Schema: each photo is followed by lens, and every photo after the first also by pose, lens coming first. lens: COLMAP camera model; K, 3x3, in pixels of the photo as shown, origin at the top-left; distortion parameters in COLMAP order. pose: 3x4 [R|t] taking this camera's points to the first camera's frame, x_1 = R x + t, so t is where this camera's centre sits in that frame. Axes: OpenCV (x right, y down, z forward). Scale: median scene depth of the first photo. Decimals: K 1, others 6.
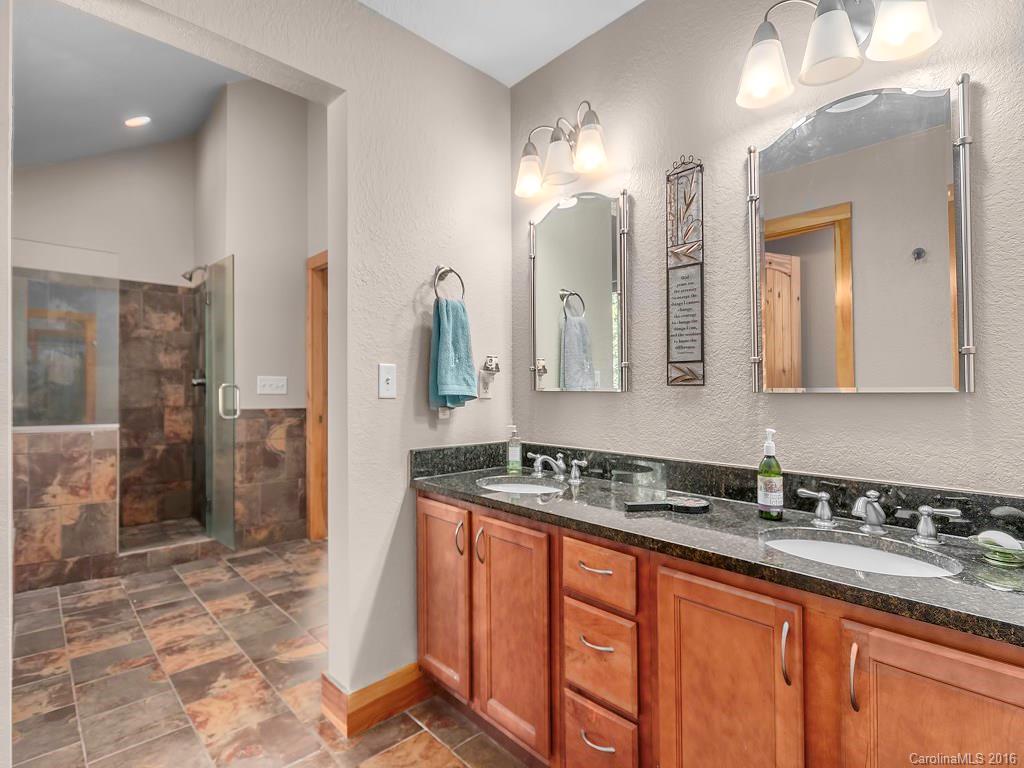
lens RADIAL K [[523.3, 0, 512.0], [0, 523.3, 384.0], [0, 0, 1]] dist [-0.000515, -0.000174]
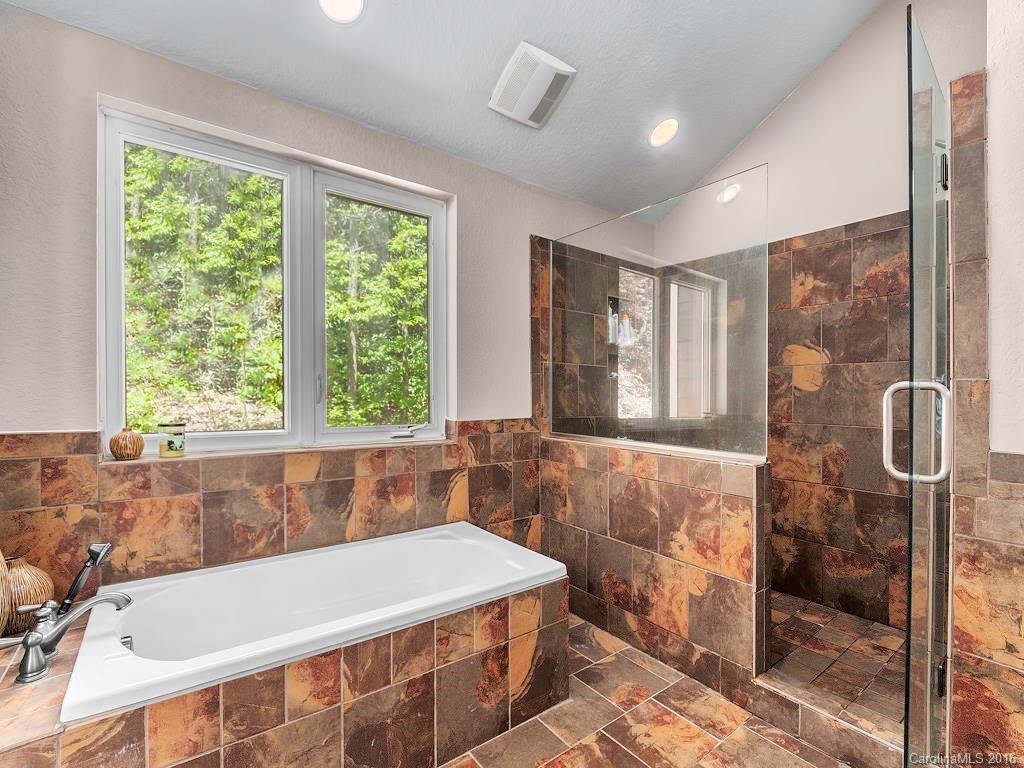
lens RADIAL K [[467.0, 0, 512.0], [0, 467.0, 405.1], [0, 0, 1]] dist [-0.002058, -0.000201]
pose [[-0.118214, 0.014339, -0.992885, -0.214064], [0.010185, 0.999861, 0.013227, 0.010205], [0.992936, -0.008549, -0.118343, 0.823741]]
